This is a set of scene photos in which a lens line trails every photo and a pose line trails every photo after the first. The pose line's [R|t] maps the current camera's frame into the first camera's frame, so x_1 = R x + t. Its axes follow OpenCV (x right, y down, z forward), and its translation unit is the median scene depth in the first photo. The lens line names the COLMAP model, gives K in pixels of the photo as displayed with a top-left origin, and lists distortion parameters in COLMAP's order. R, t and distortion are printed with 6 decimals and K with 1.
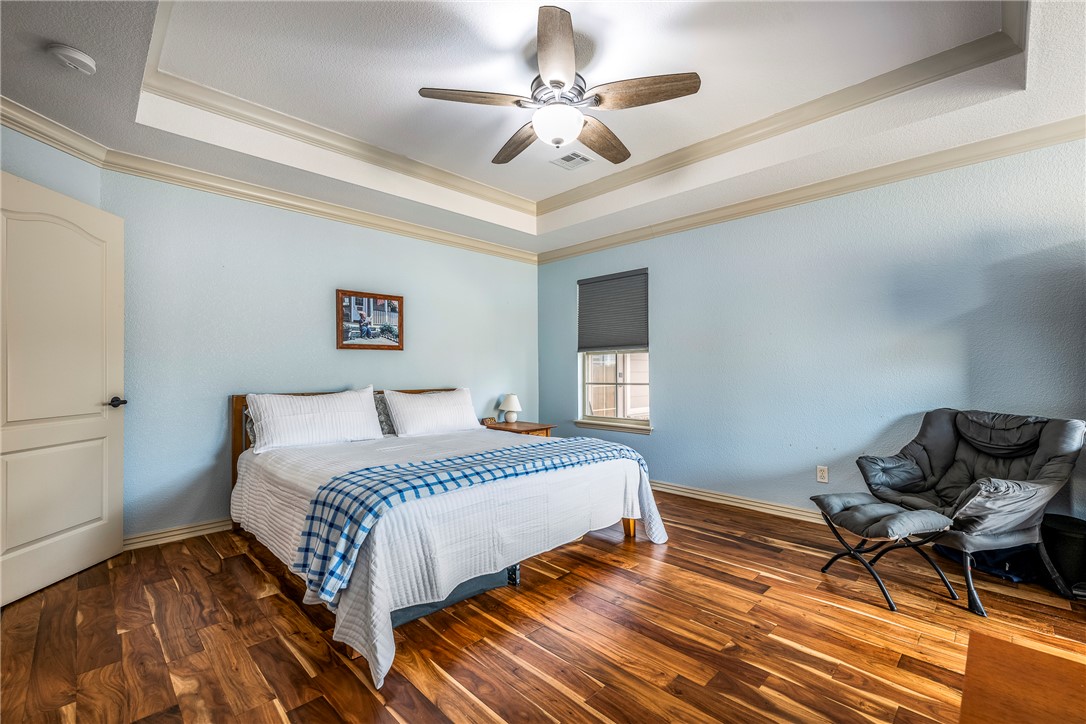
lens RADIAL K [[463.6, 0, 543.0], [0, 463.6, 362.0], [0, 0, 1]] dist [-0.000182, 0.000014]
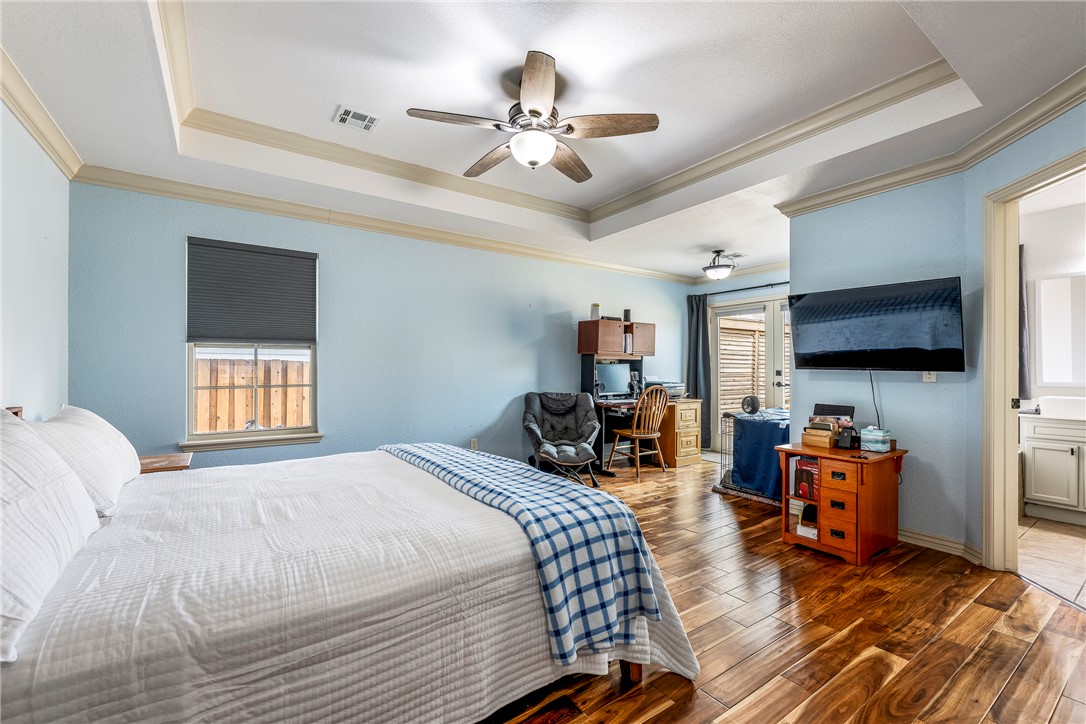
lens RADIAL K [[463.6, 0, 543.0], [0, 463.6, 362.0], [0, 0, 1]] dist [-0.000182, 0.000014]
pose [[0.178898, 0.022800, 0.983603, -0.868092], [-0.023098, 0.999553, -0.018969, 0.016611], [-0.983596, -0.019325, 0.179345, 0.635677]]
